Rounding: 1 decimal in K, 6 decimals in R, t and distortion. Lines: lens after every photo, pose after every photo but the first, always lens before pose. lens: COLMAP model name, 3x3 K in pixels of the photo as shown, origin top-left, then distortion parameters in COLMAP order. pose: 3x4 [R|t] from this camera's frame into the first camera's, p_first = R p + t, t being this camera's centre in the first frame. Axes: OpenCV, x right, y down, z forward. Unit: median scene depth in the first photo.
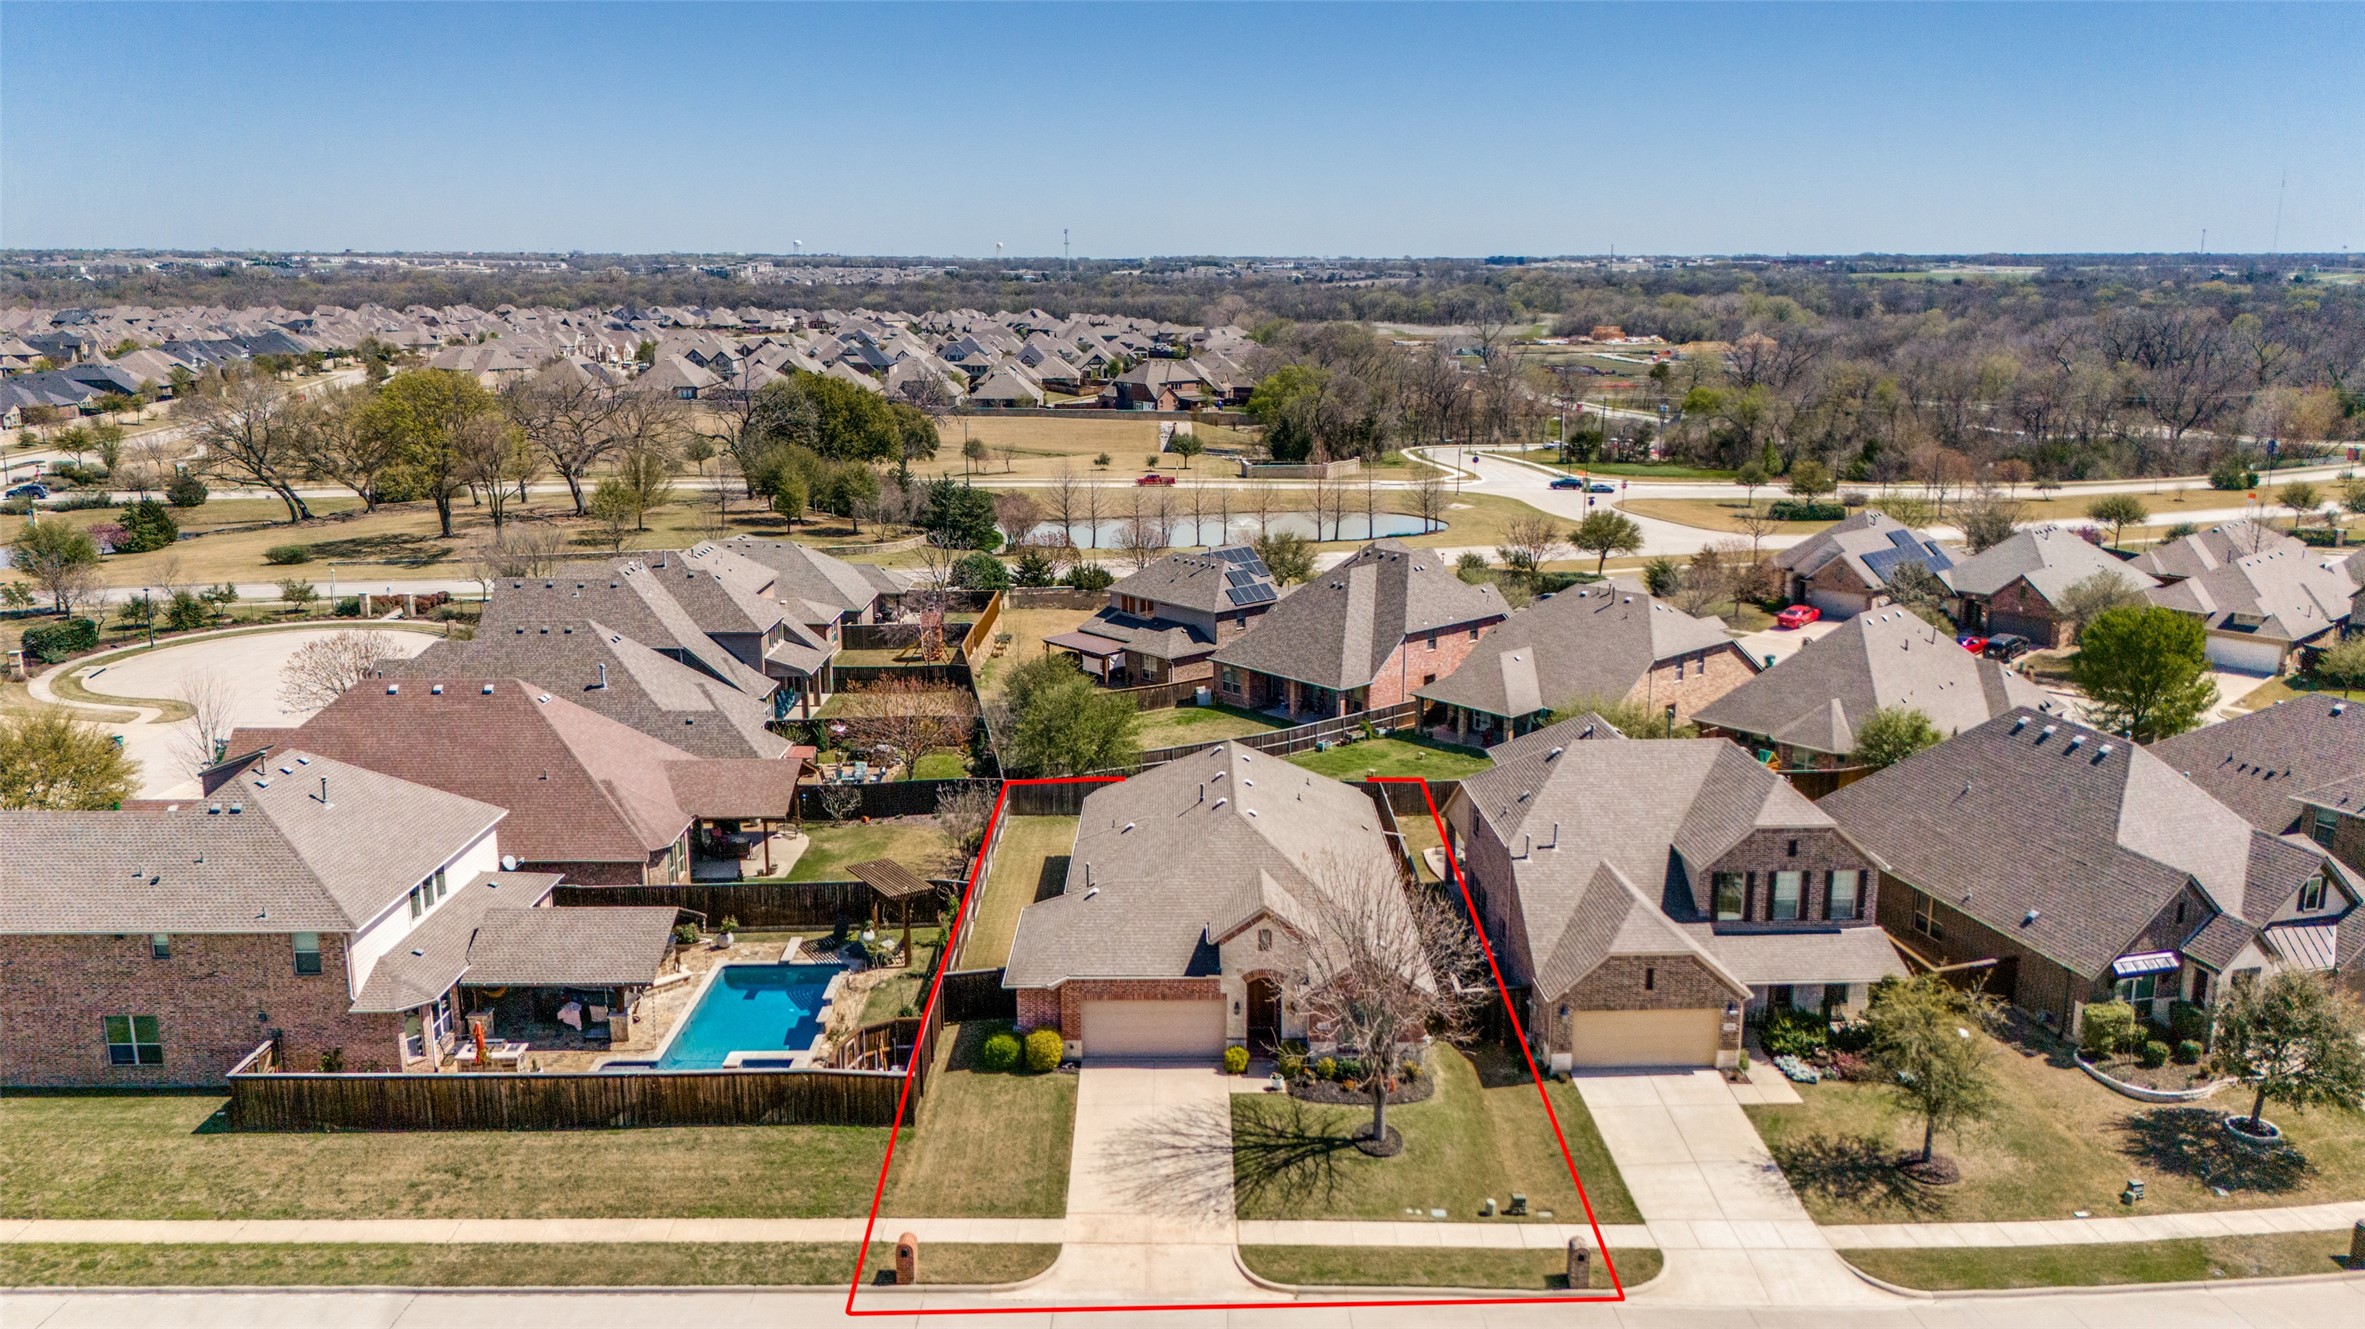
lens RADIAL K [[1742.3, 0, 1182.5], [0, 1742.3, 664.5], [0, 0, 1]] dist [0.091819, -0.087922]
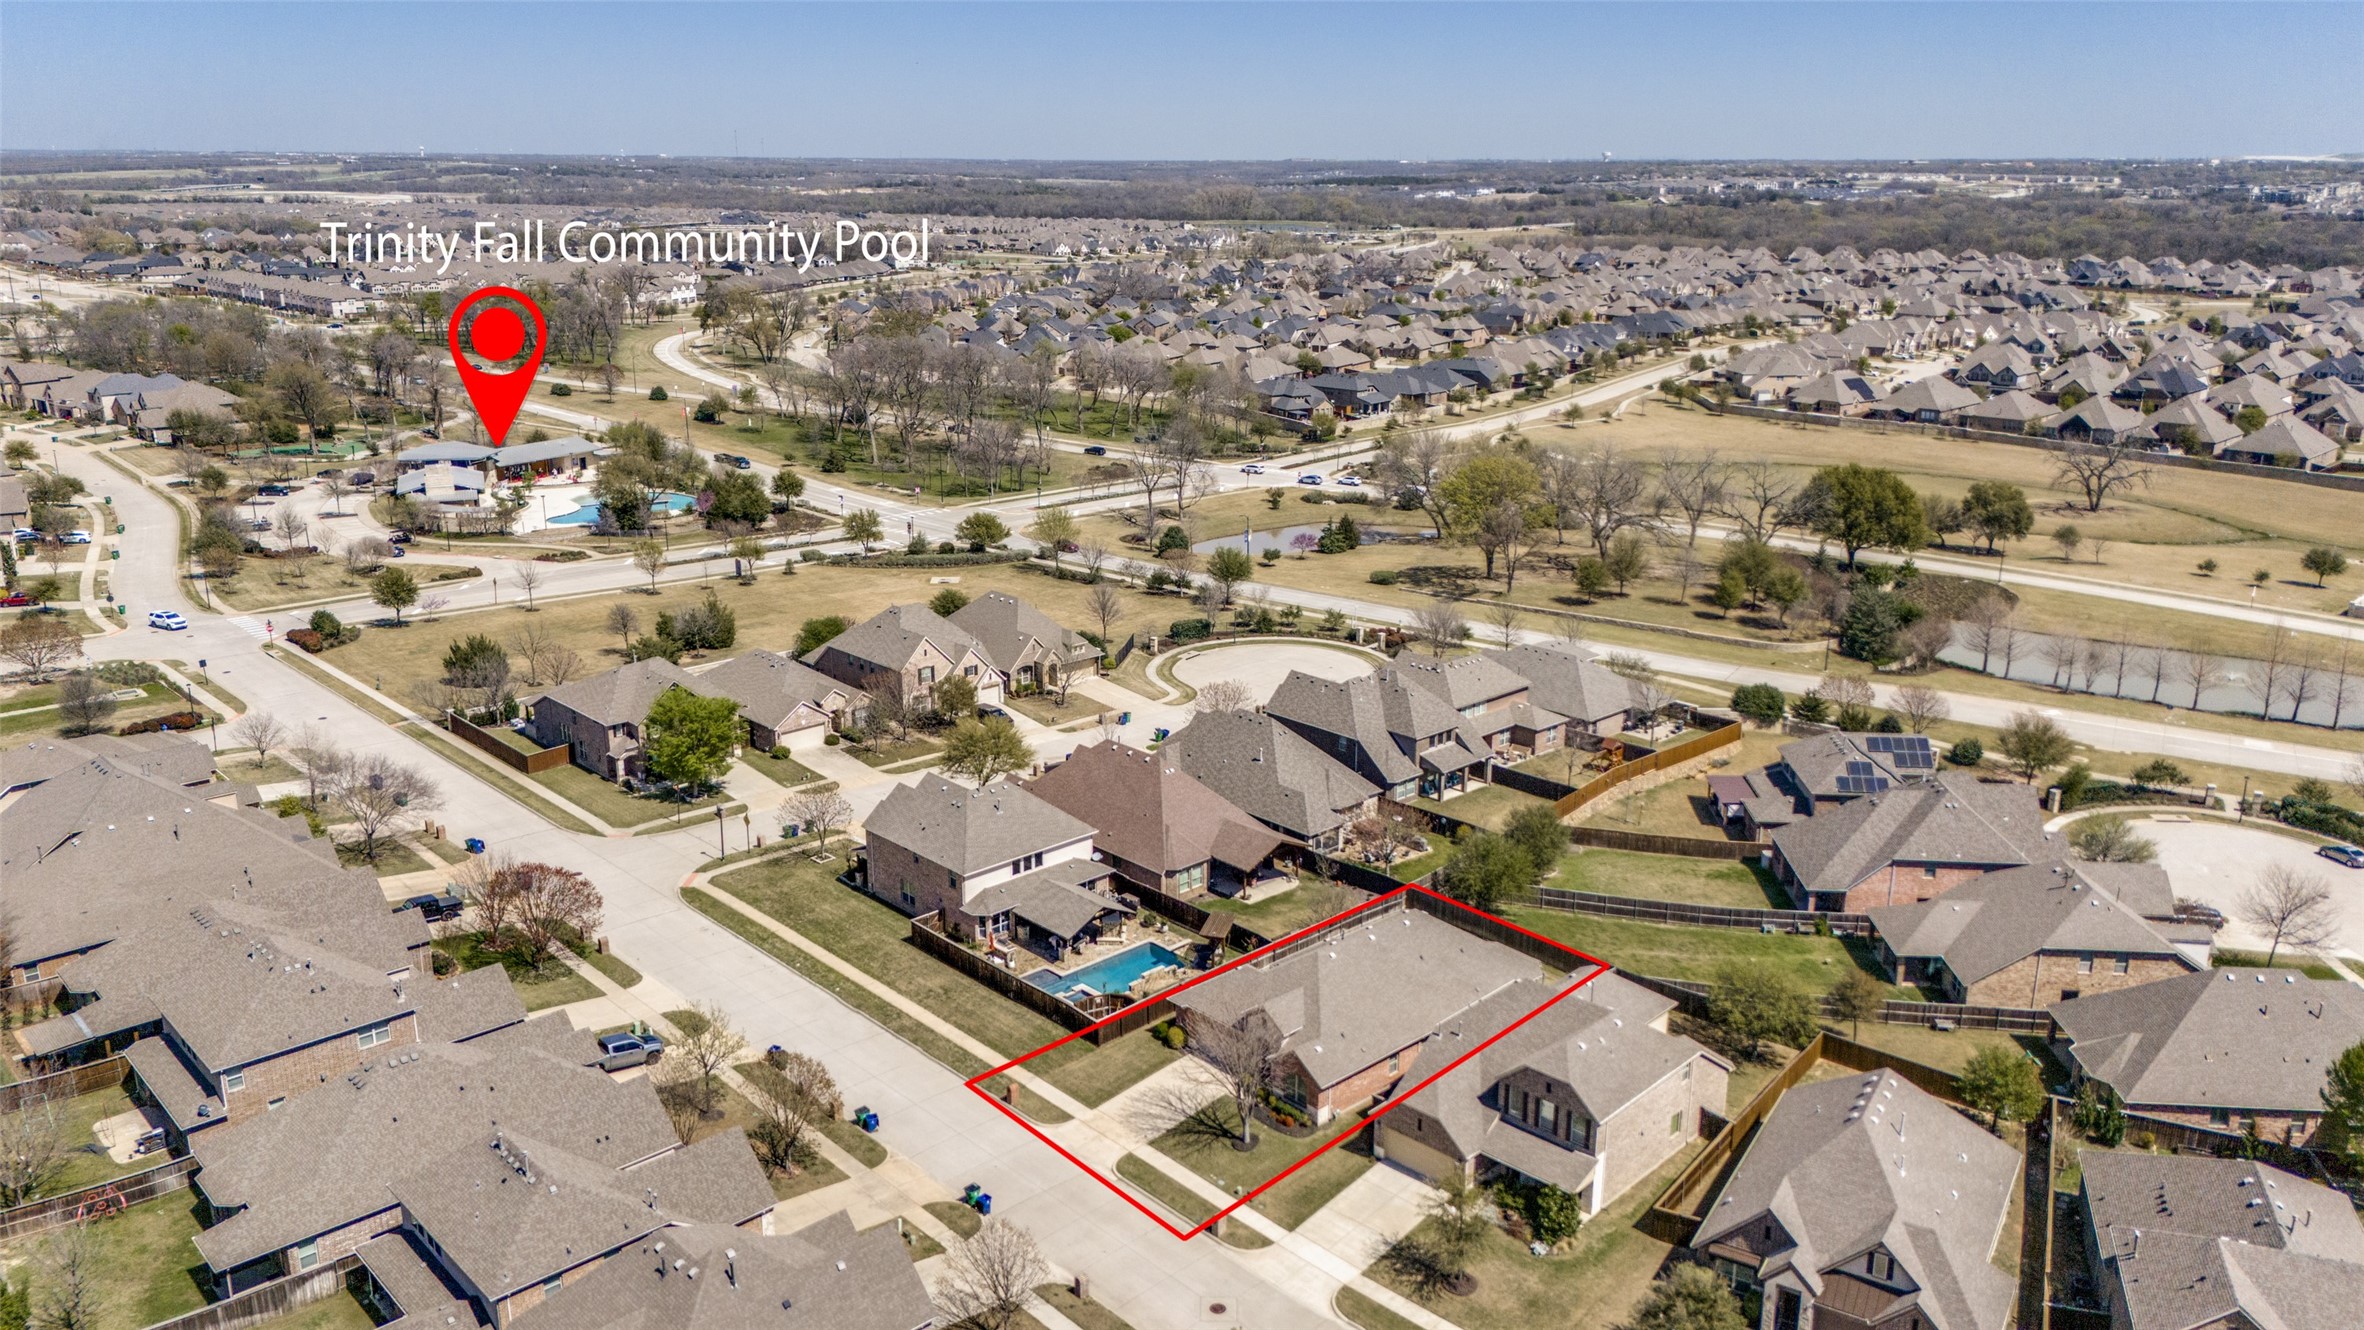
lens RADIAL K [[1760.5, 0, 1182.0], [0, 1760.5, 665.0], [0, 0, 1]] dist [0.051465, -0.064020]
pose [[0.679325, 0.204848, -0.704666, 1.212761], [-0.164132, 0.978336, 0.126175, -0.427621], [0.715247, 0.029944, 0.698230, -0.357189]]
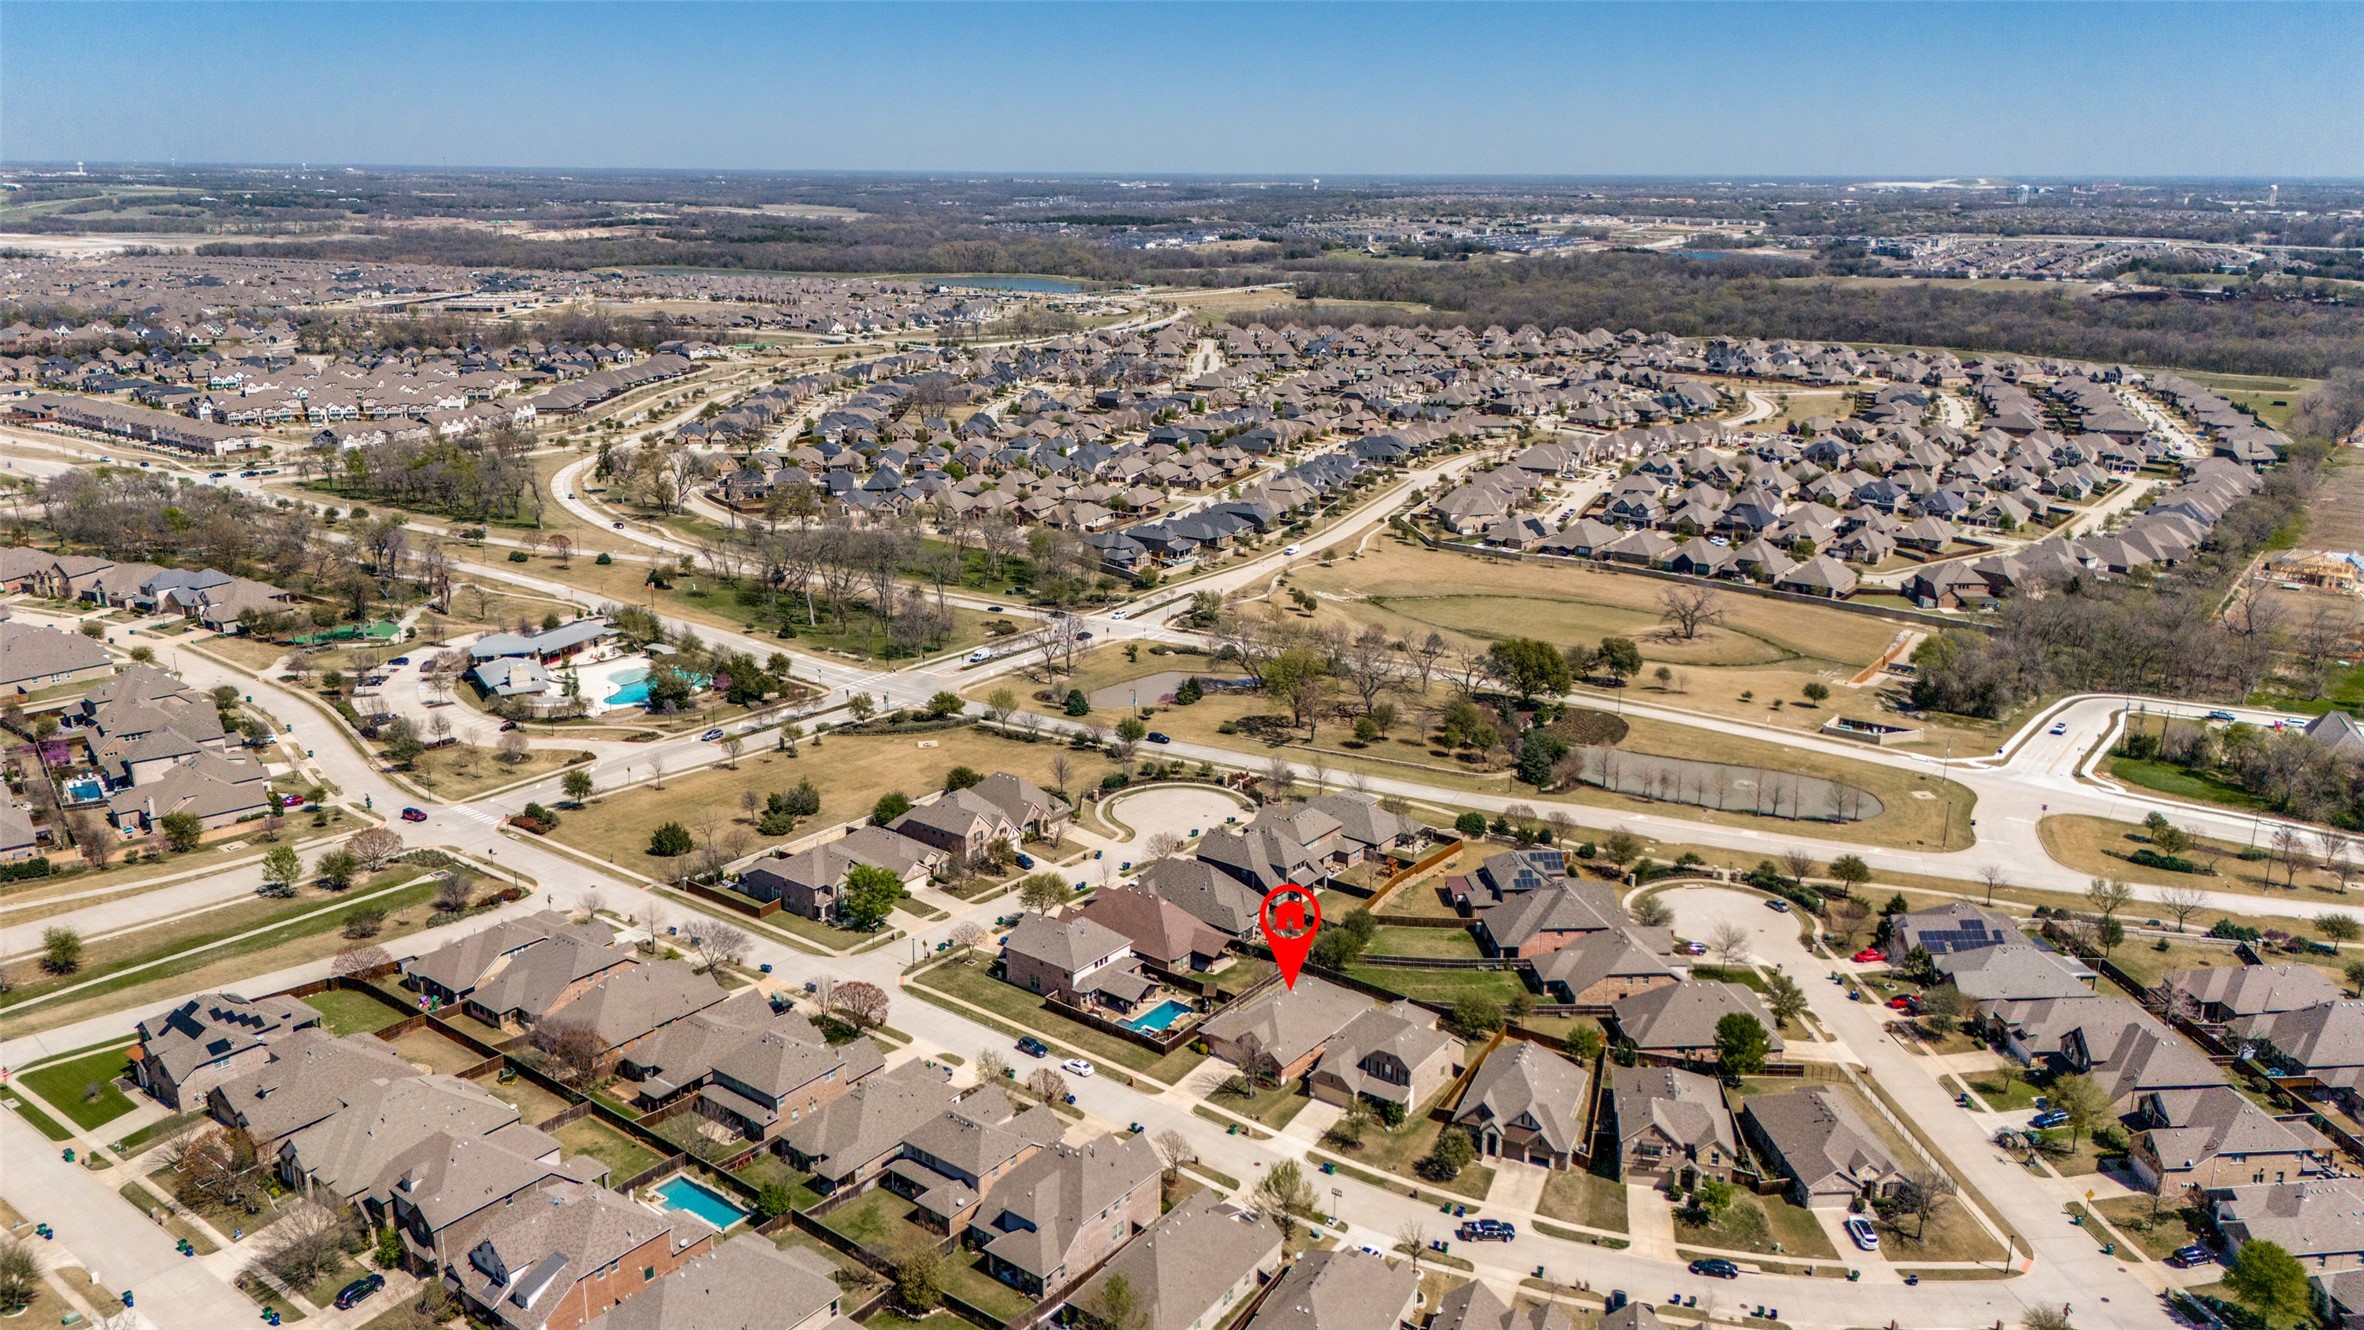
lens RADIAL K [[1728.6, 0, 1182.0], [0, 1728.6, 665.0], [0, 0, 1]] dist [0.071318, -0.063427]
pose [[0.783773, 0.171907, -0.596781, 2.064550], [-0.140341, 0.985096, 0.099450, -1.010909], [0.604983, 0.005806, 0.796217, -2.131955]]
